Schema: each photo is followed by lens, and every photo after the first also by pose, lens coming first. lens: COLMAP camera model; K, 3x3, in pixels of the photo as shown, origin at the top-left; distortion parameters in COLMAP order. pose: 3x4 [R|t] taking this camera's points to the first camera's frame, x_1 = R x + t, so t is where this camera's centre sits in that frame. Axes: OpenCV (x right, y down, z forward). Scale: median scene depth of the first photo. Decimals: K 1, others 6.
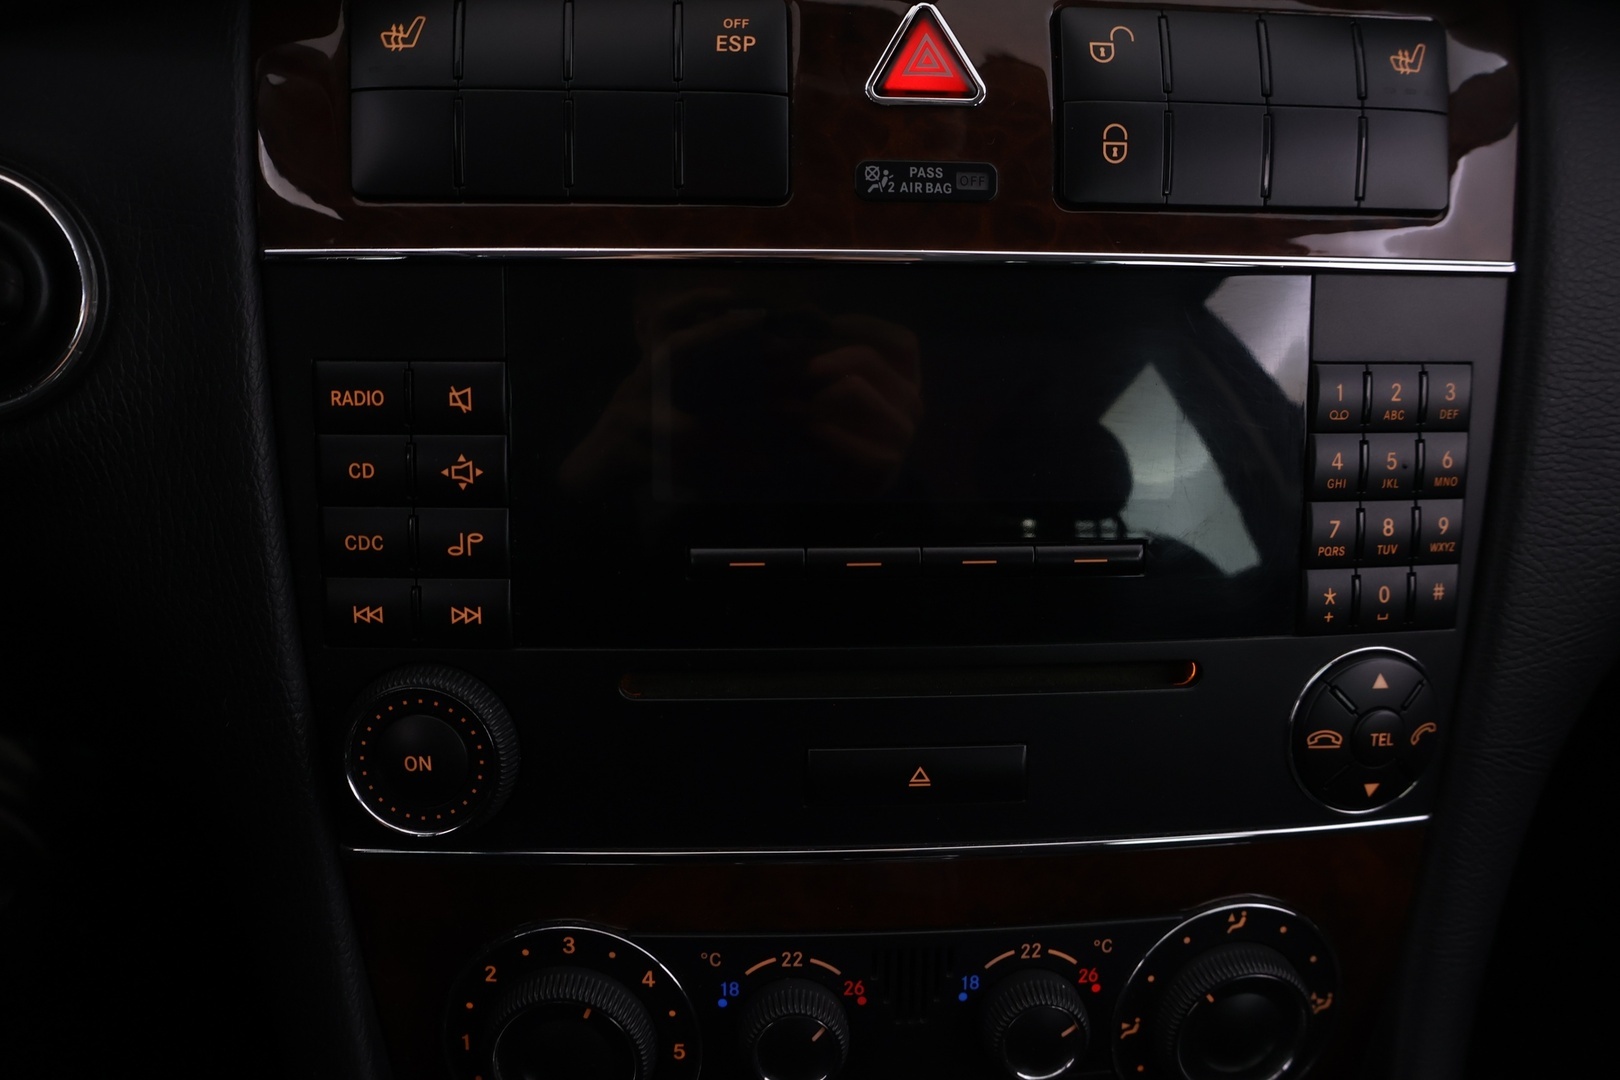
lens RADIAL K [[1385.3, 0, 805.6], [0, 1385.3, 536.1], [0, 0, 1]] dist [0.013294, -0.000047]
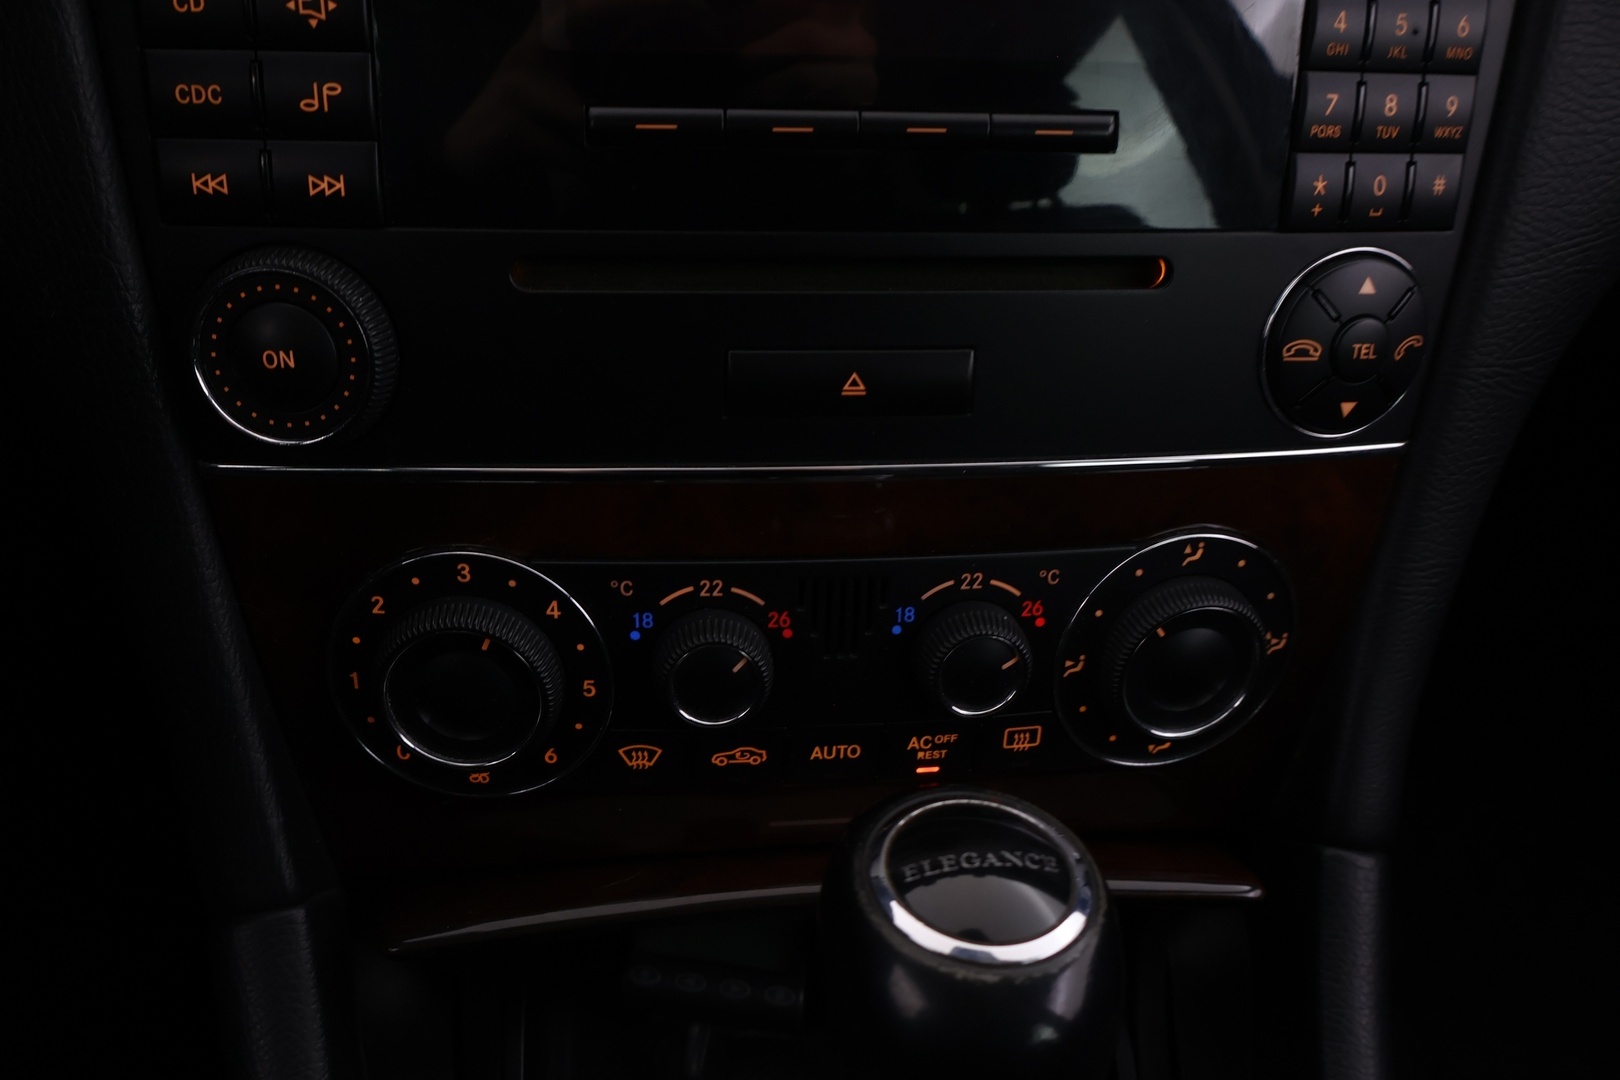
lens RADIAL K [[1385.3, 0, 800.8], [0, 1385.3, 540.7], [0, 0, 1]] dist [0.013294, -0.000047]
pose [[0.999110, 0.001327, 0.042151, 0.010598], [-0.008224, 0.986444, 0.163890, 0.124309], [-0.041362, -0.164090, 0.985578, 0.104977]]
